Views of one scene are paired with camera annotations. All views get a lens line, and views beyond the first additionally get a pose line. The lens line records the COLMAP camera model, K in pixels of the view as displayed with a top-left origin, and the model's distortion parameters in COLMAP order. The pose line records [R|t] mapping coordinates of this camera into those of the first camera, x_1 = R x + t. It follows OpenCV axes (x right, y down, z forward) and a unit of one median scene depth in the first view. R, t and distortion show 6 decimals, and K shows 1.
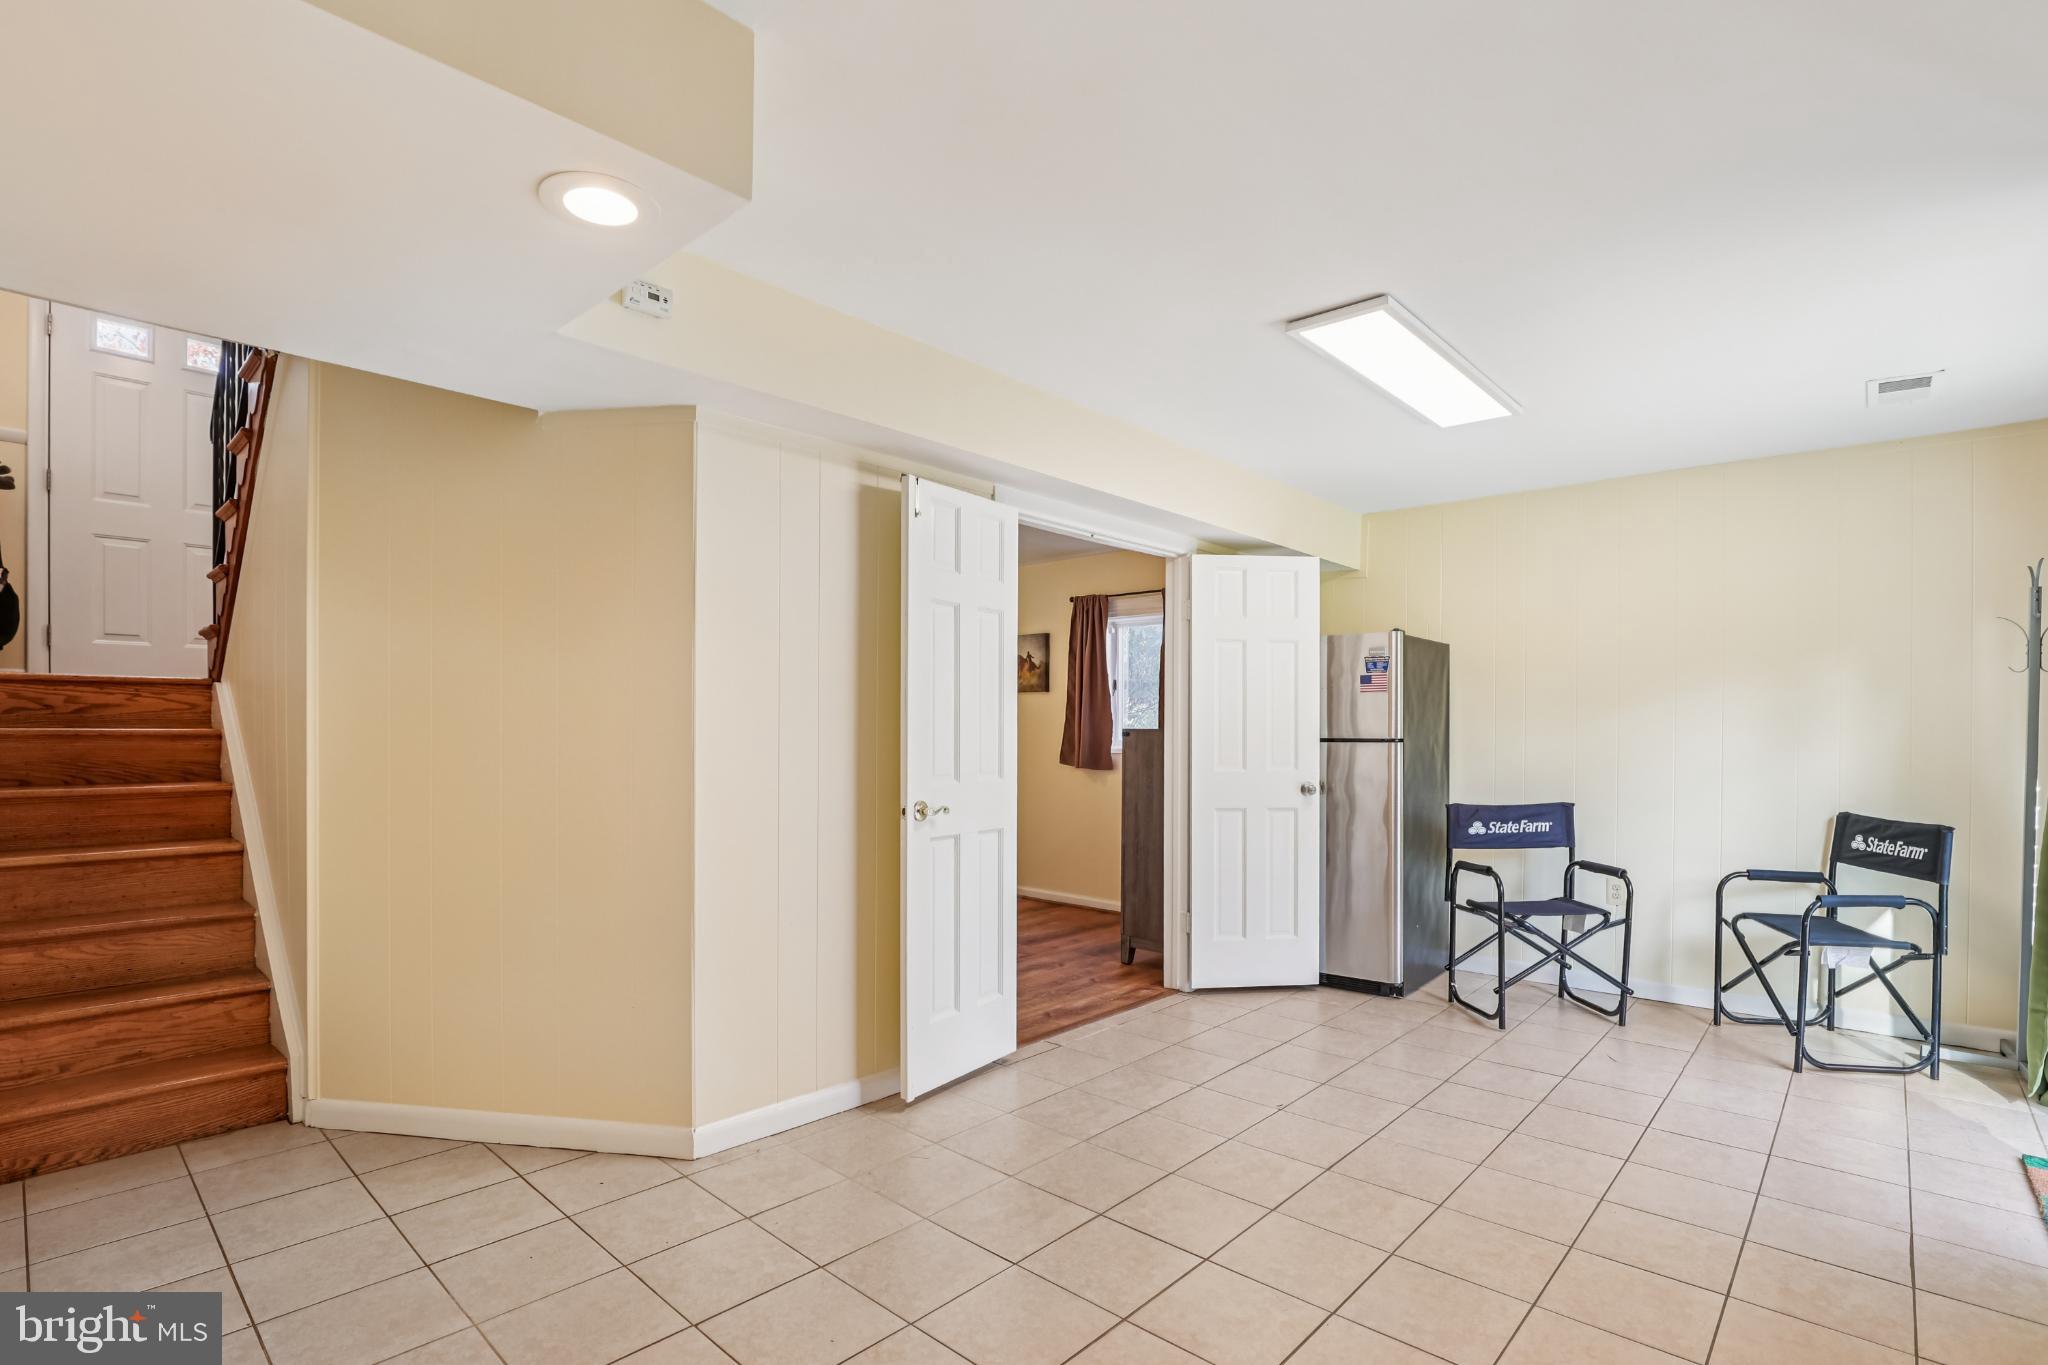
lens RADIAL K [[959.3, 0, 1076.1], [0, 959.3, 728.7], [0, 0, 1]] dist [-0.030522, 0.003299]
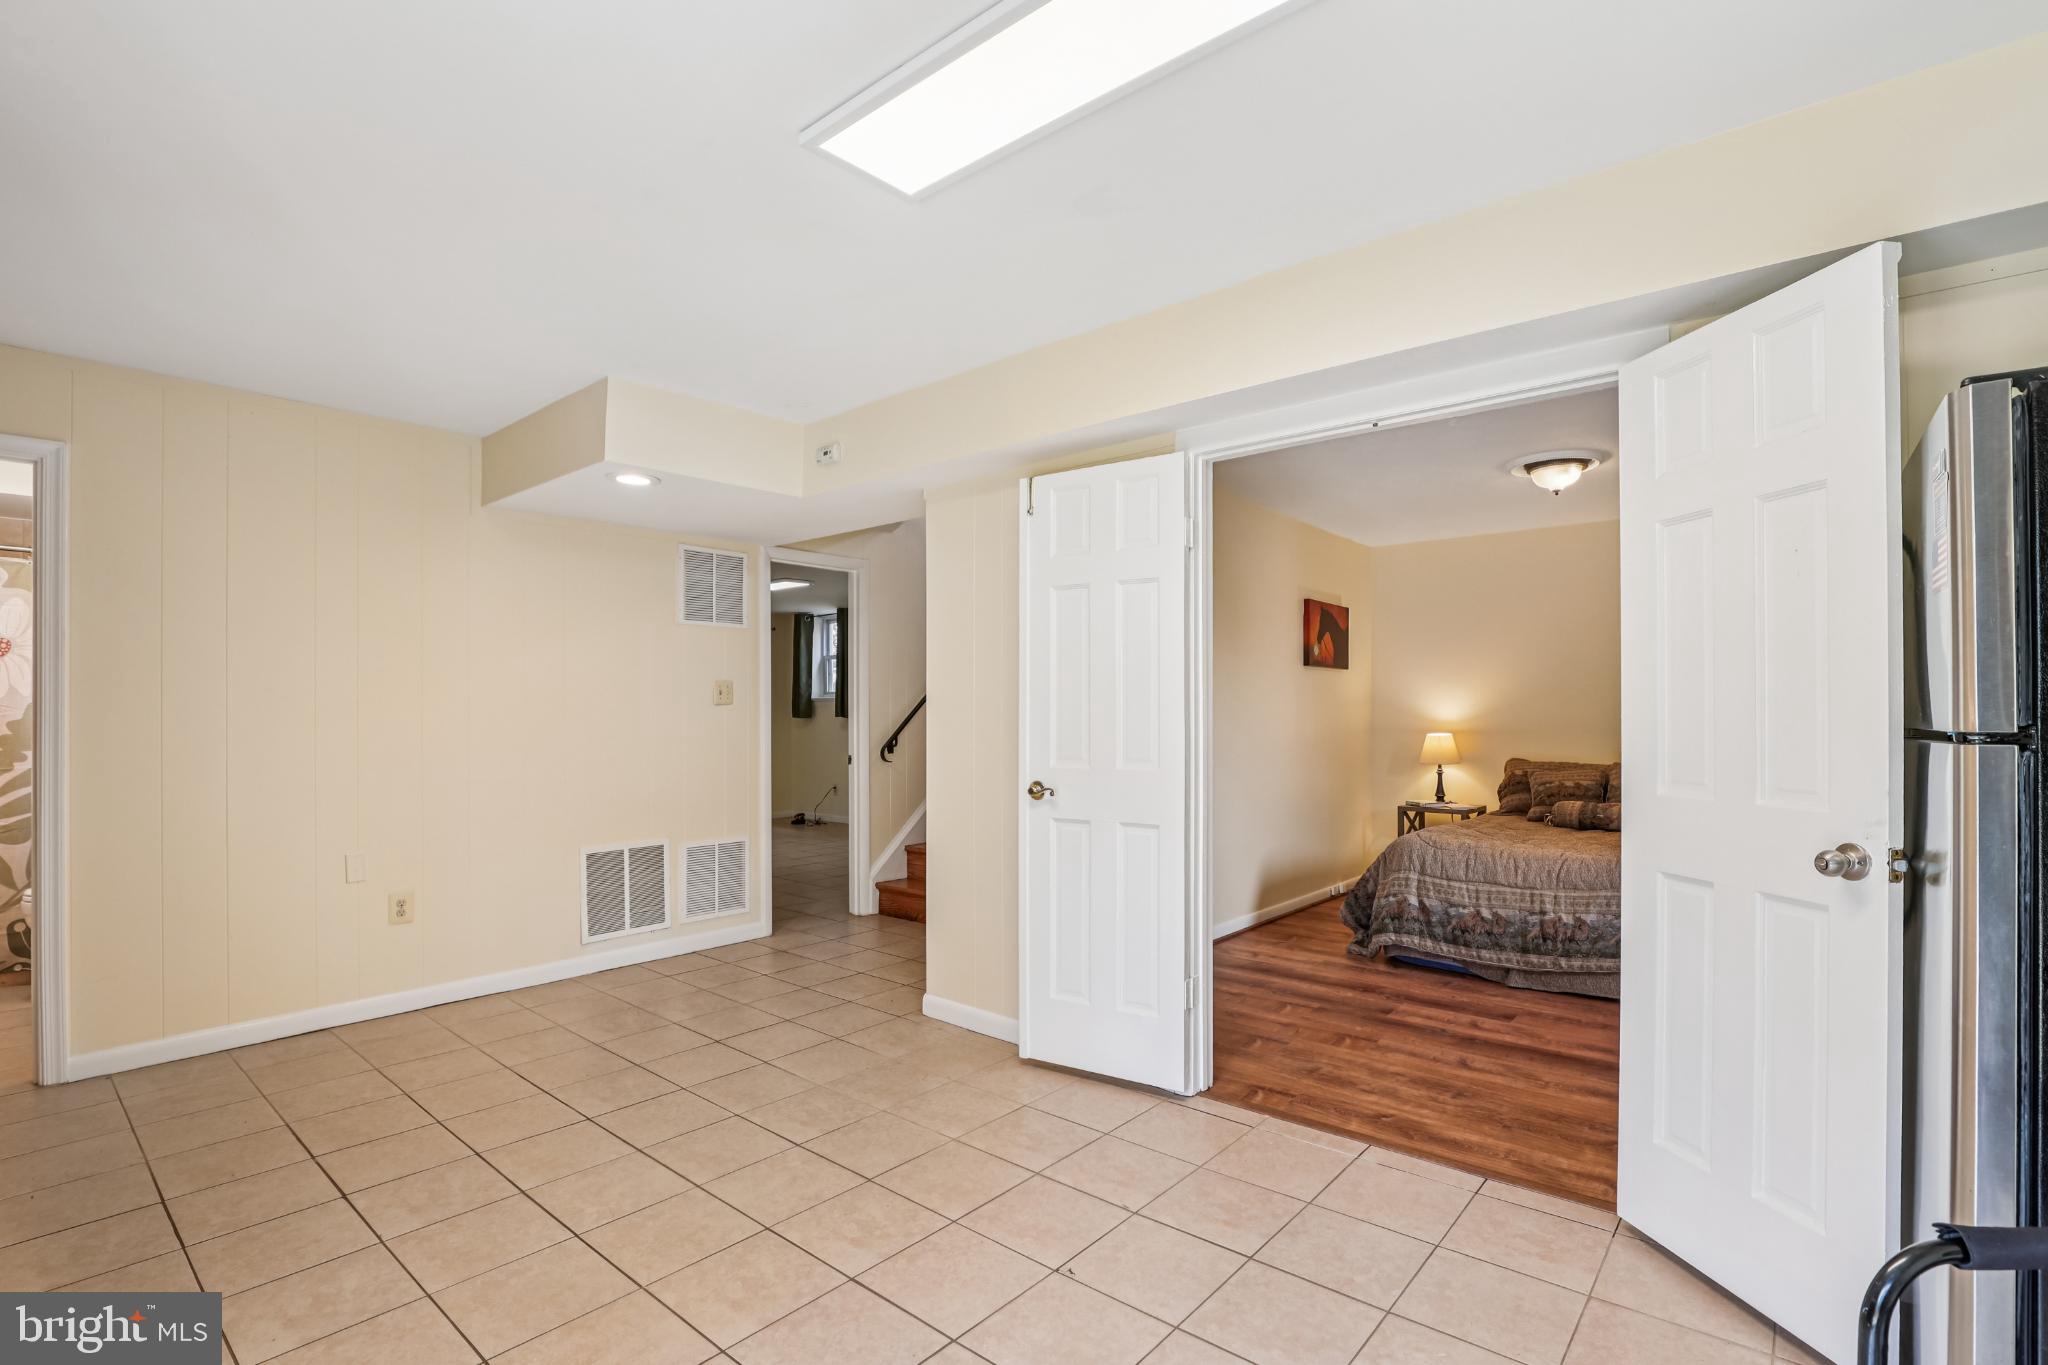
lens RADIAL K [[959.3, 0, 1029.4], [0, 959.3, 703.8], [0, 0, 1]] dist [-0.030522, 0.003299]
pose [[0.007498, -0.014567, -0.999866, 0.630213], [0.004582, 0.999884, -0.014533, 0.003772], [0.999961, -0.004473, 0.007564, 0.688866]]
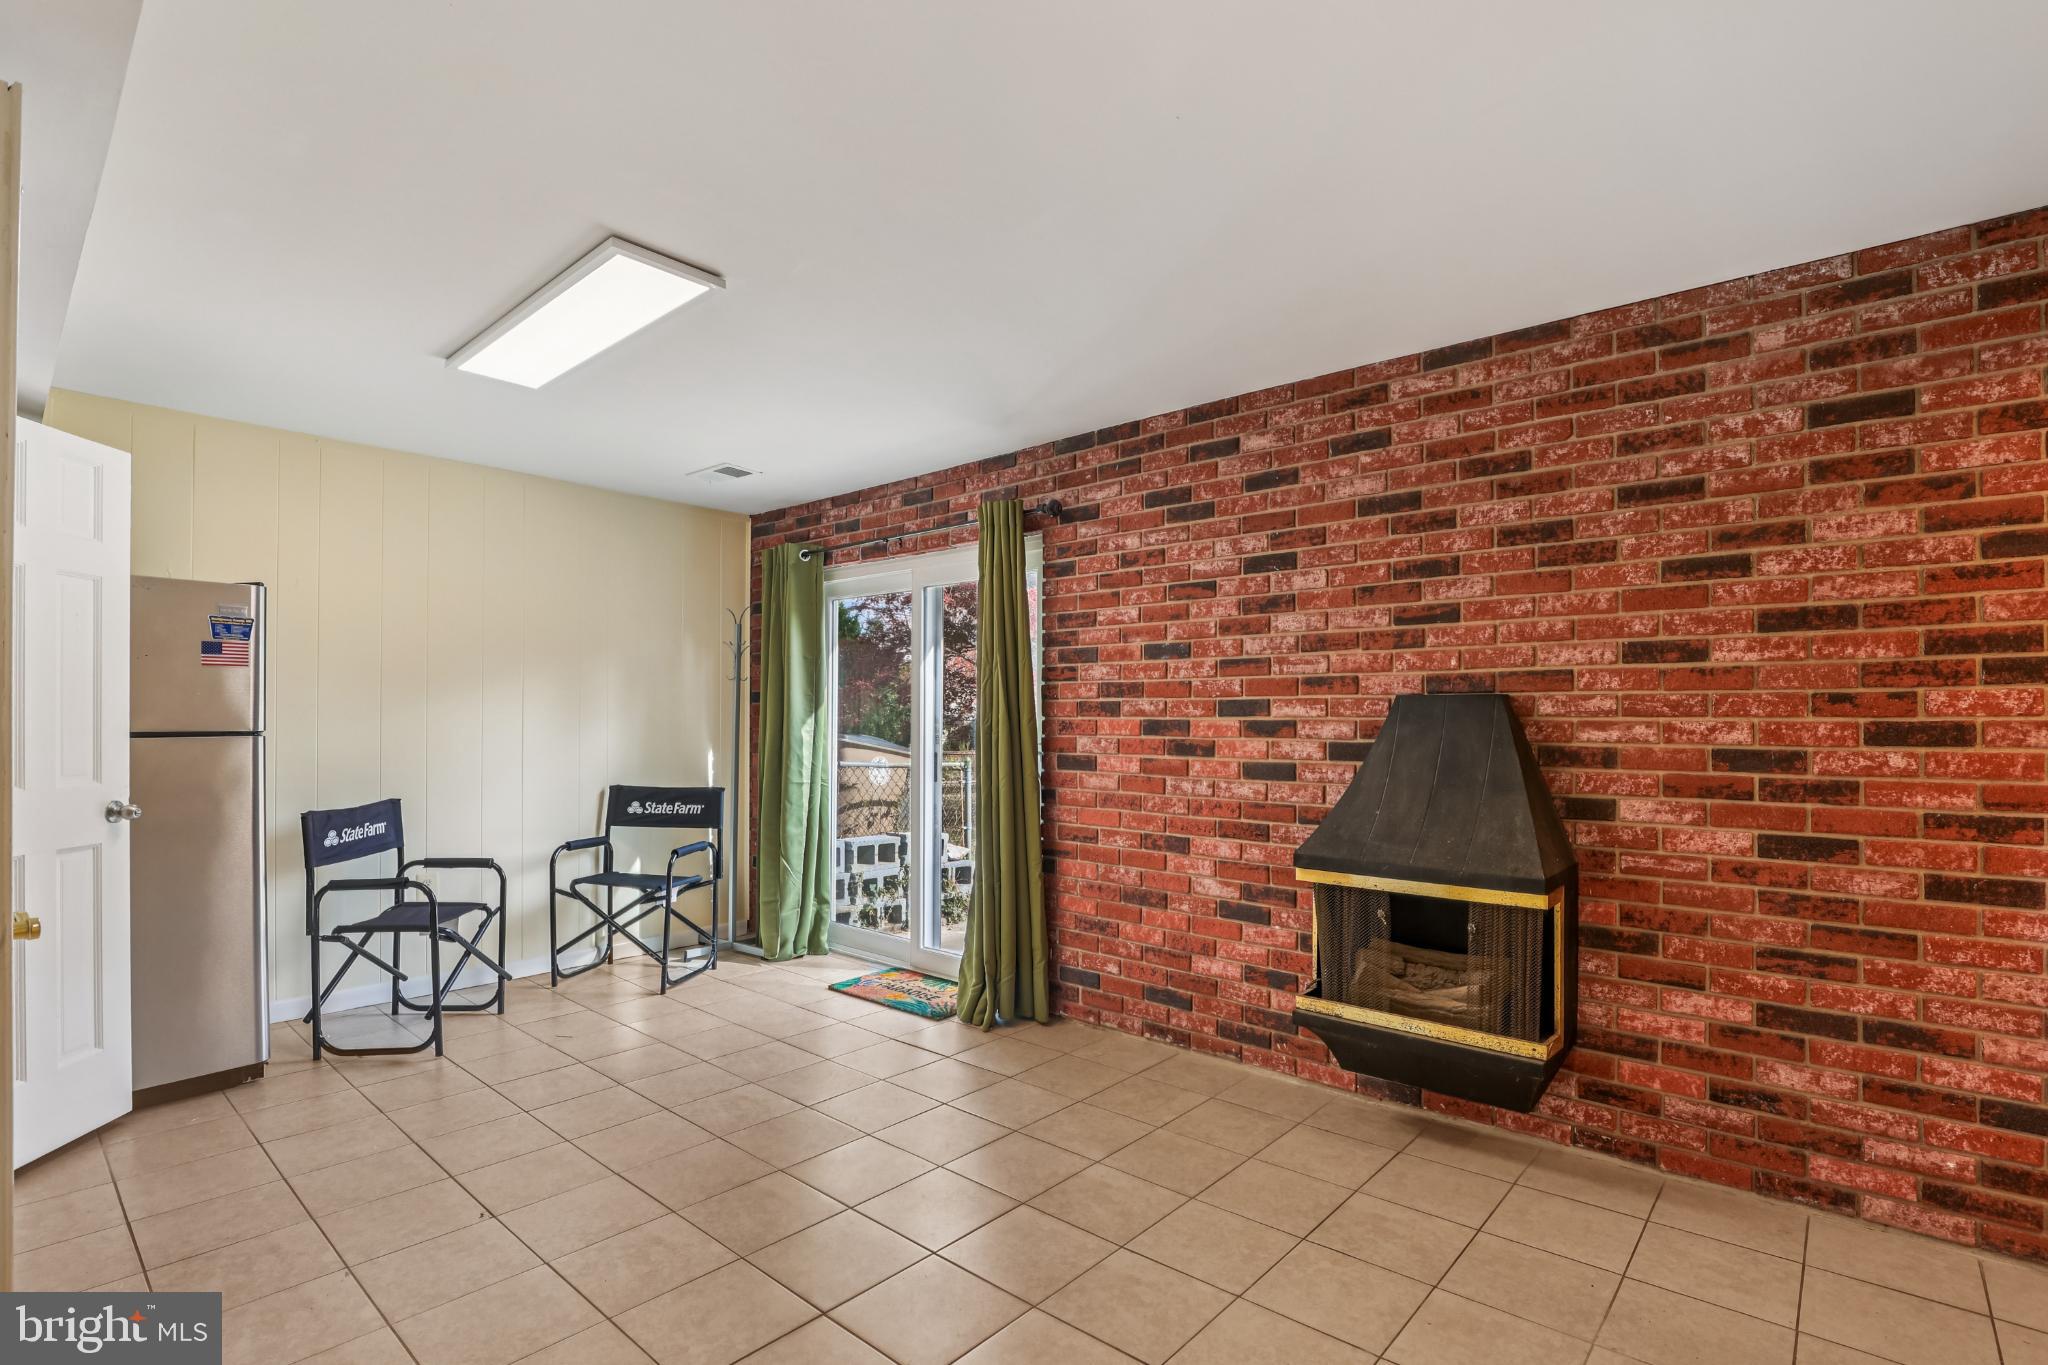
lens RADIAL K [[959.3, 0, 1009.3], [0, 959.3, 715.7], [0, 0, 1]] dist [-0.030522, 0.003299]
pose [[0.018544, 0.001354, 0.999827, -0.380068], [-0.005169, 0.999986, -0.001258, -0.003466], [-0.999815, -0.005145, 0.018551, 0.403208]]
